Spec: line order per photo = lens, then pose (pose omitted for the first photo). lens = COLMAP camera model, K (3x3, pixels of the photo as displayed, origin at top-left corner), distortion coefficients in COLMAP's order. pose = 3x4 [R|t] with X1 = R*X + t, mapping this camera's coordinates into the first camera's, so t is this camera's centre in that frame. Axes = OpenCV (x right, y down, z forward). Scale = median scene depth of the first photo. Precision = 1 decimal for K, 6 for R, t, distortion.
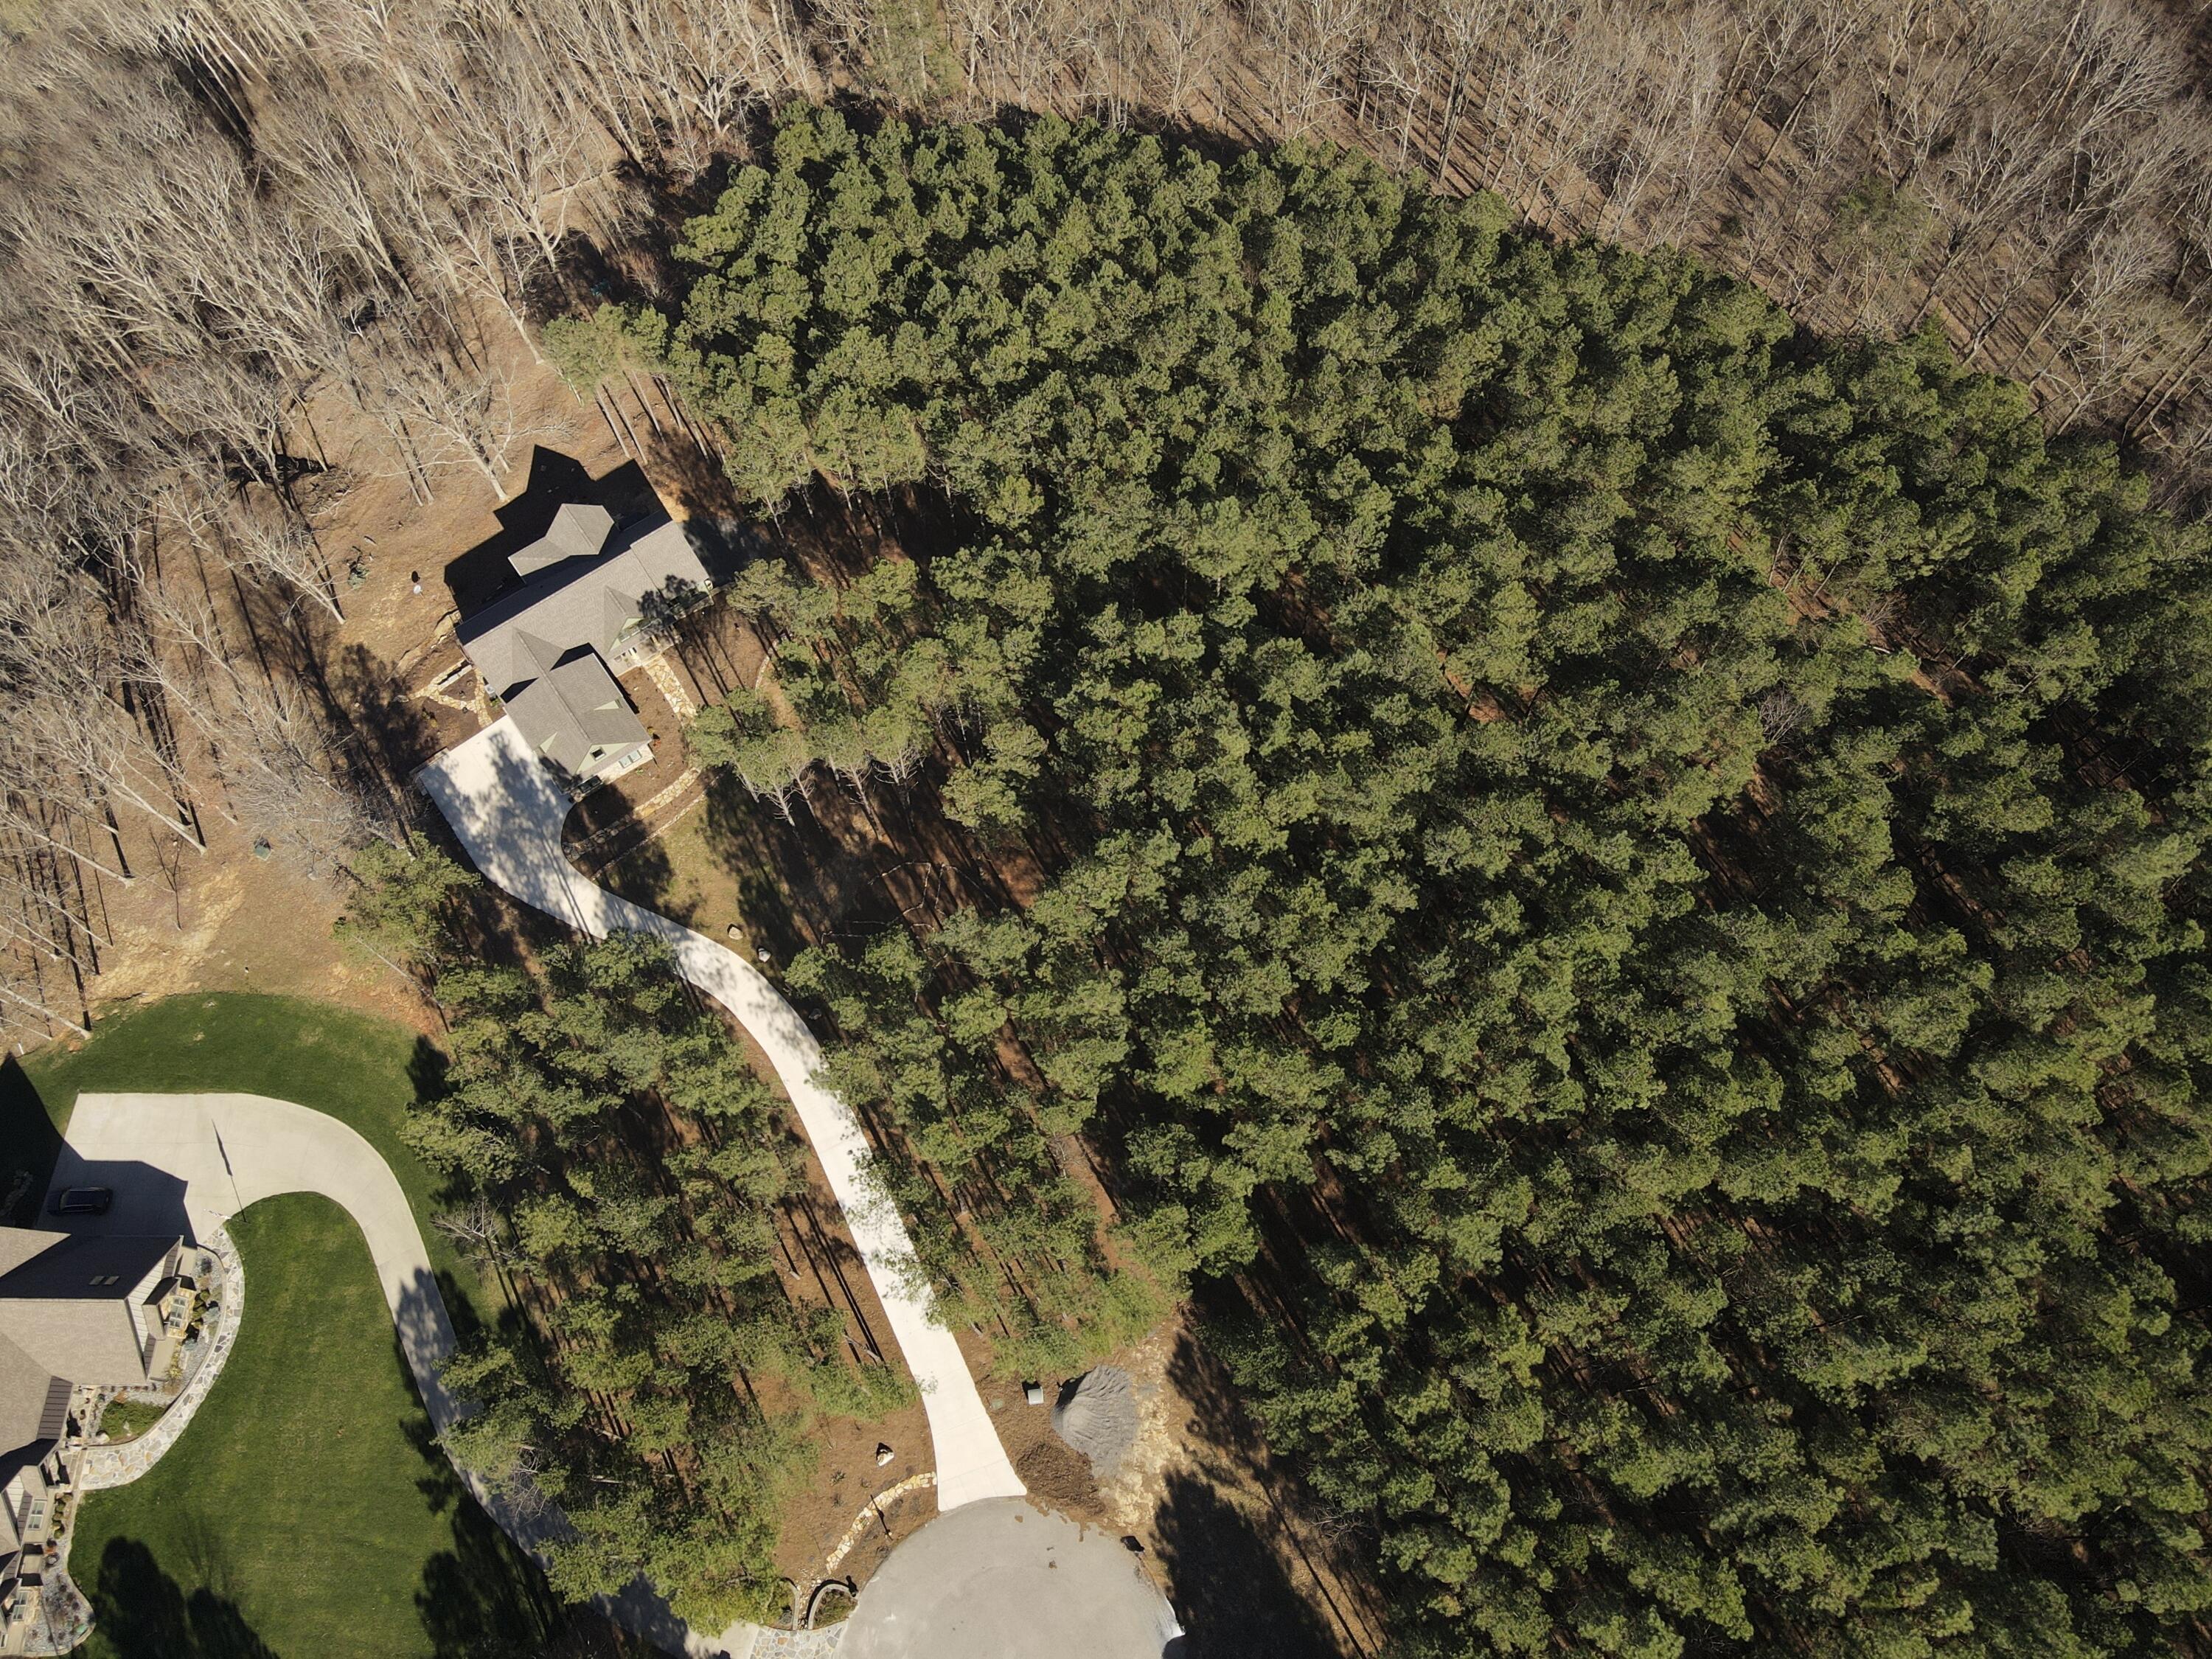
lens RADIAL K [[1692.9, 0, 1107.8], [0, 1692.9, 829.6], [0, 0, 1]] dist [0.046988, -0.010213]
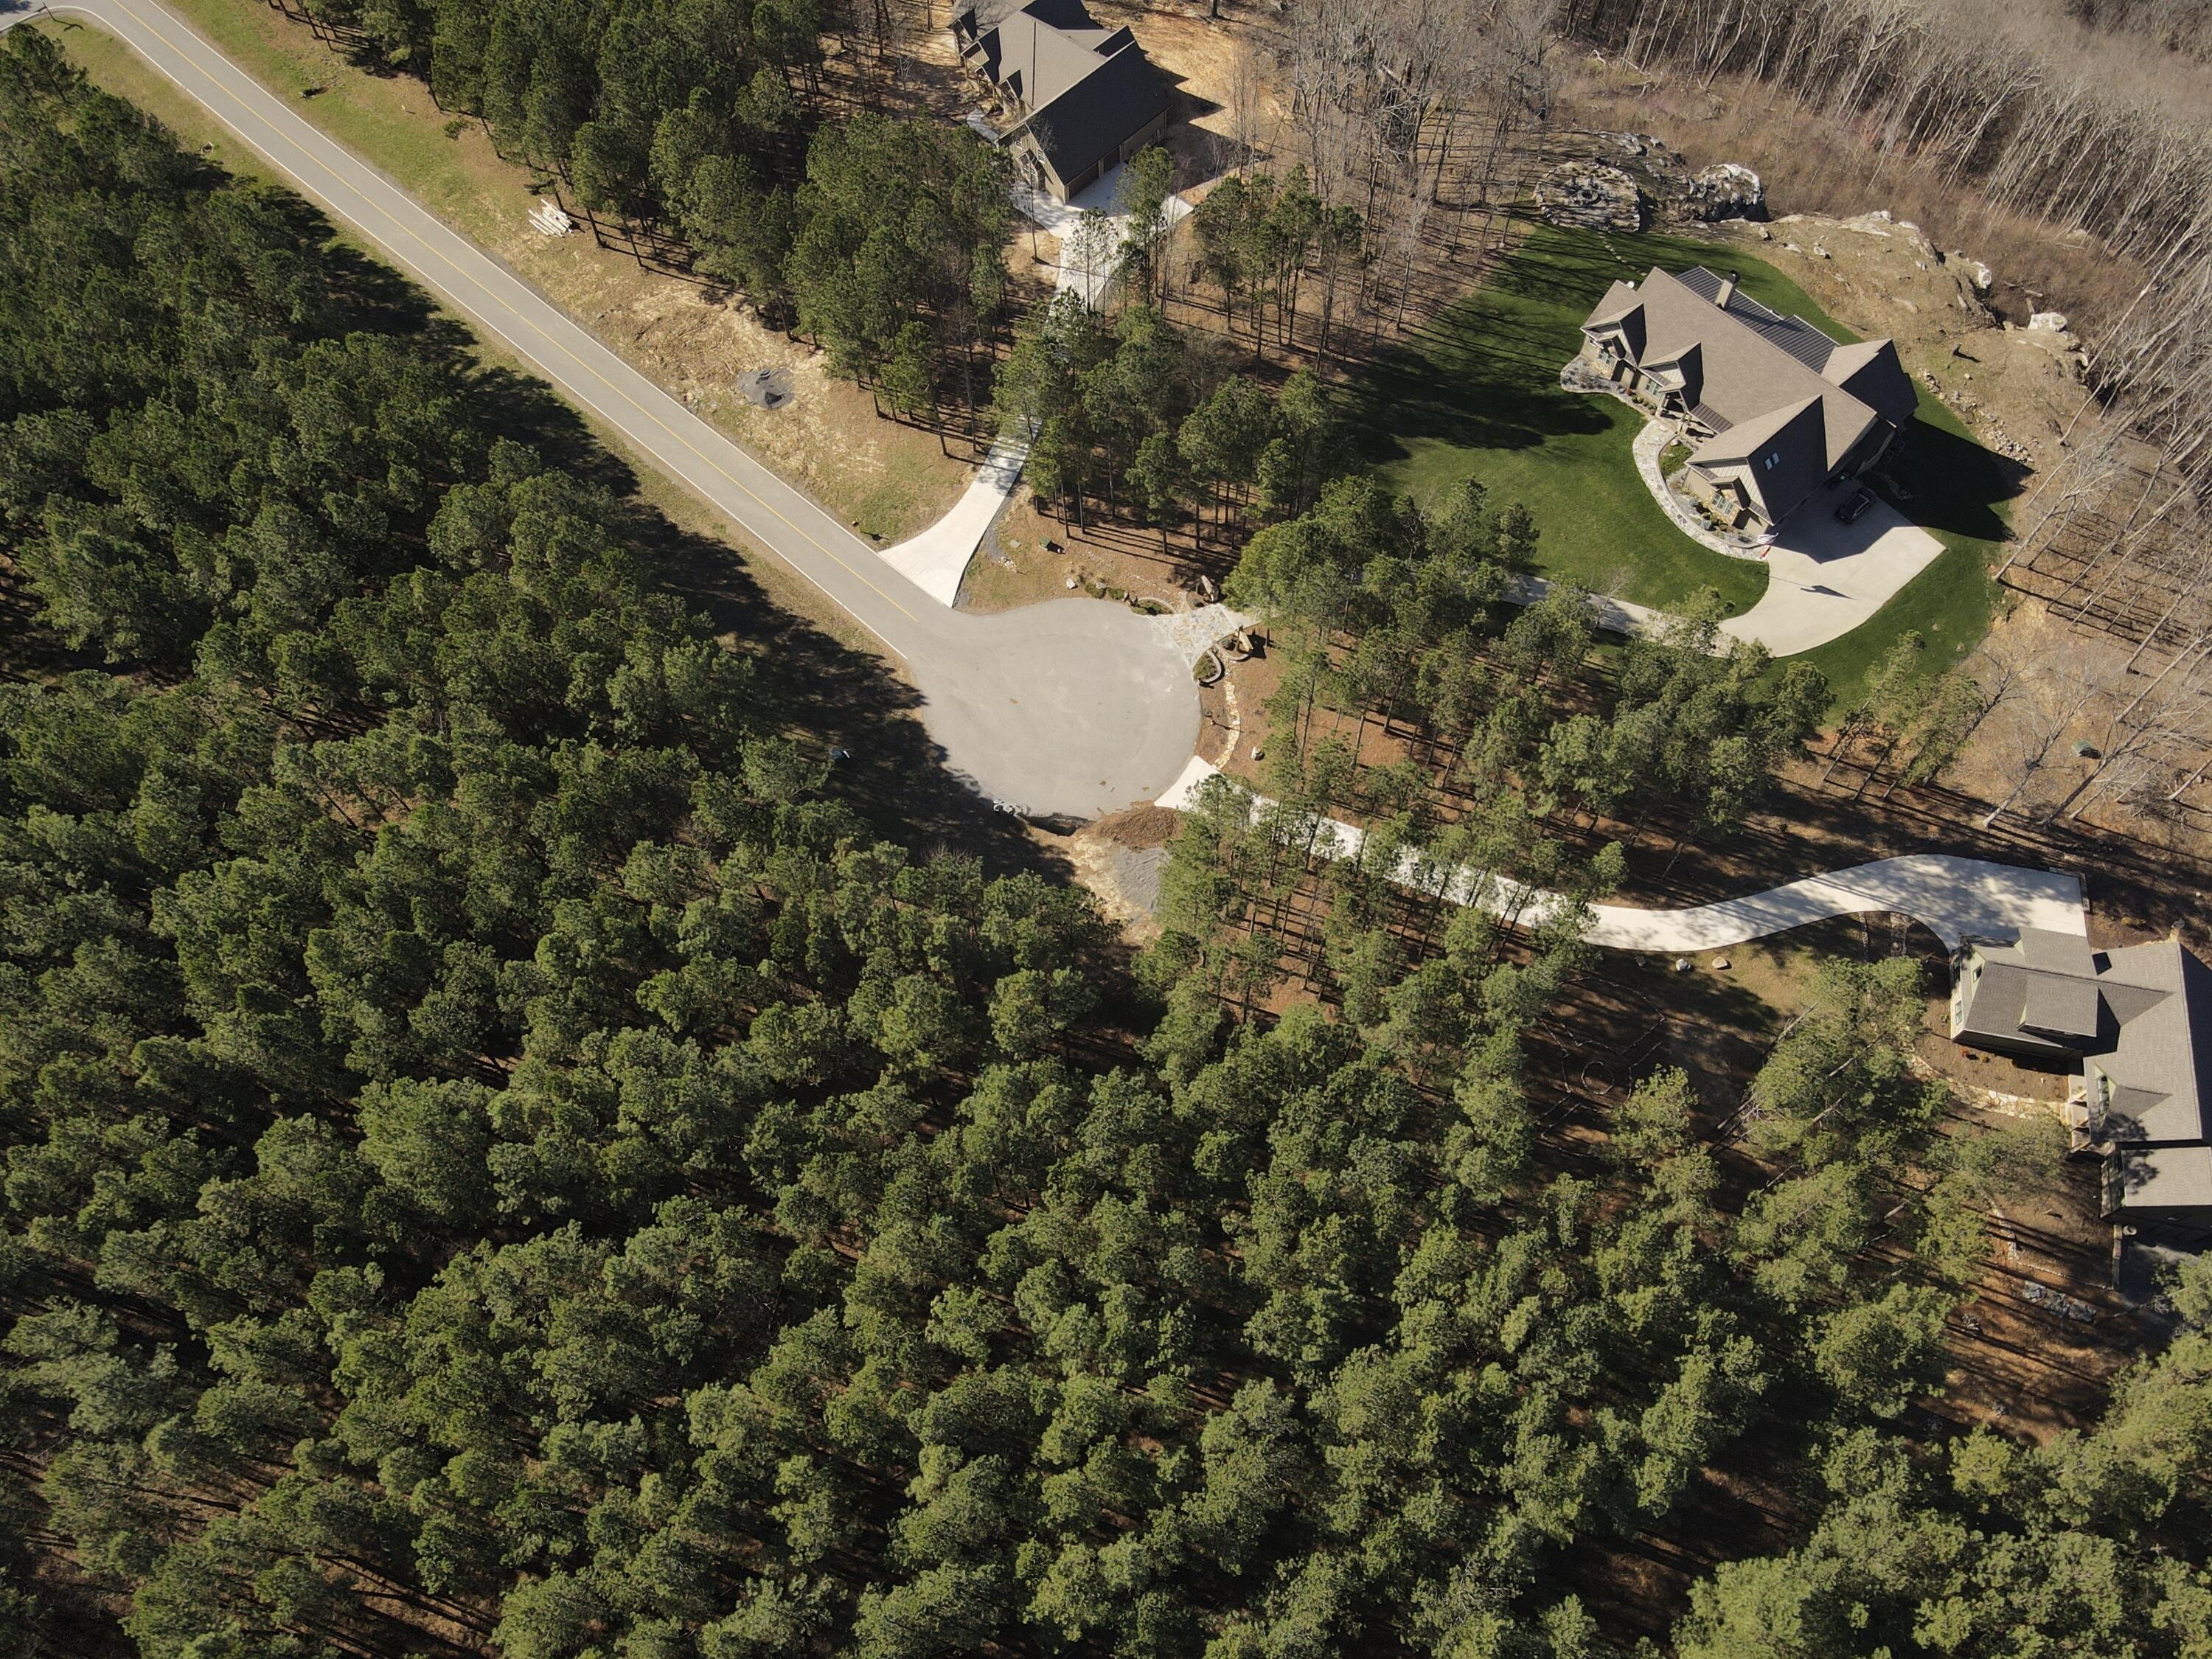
lens RADIAL K [[1692.9, 0, 1107.9], [0, 1692.9, 829.7], [0, 0, 1]] dist [0.046988, -0.010213]
pose [[-0.741321, 0.599397, -0.301938, 0.350224], [-0.599365, -0.388814, 0.699704, -0.448558], [0.302002, 0.699676, 0.647493, 0.193260]]
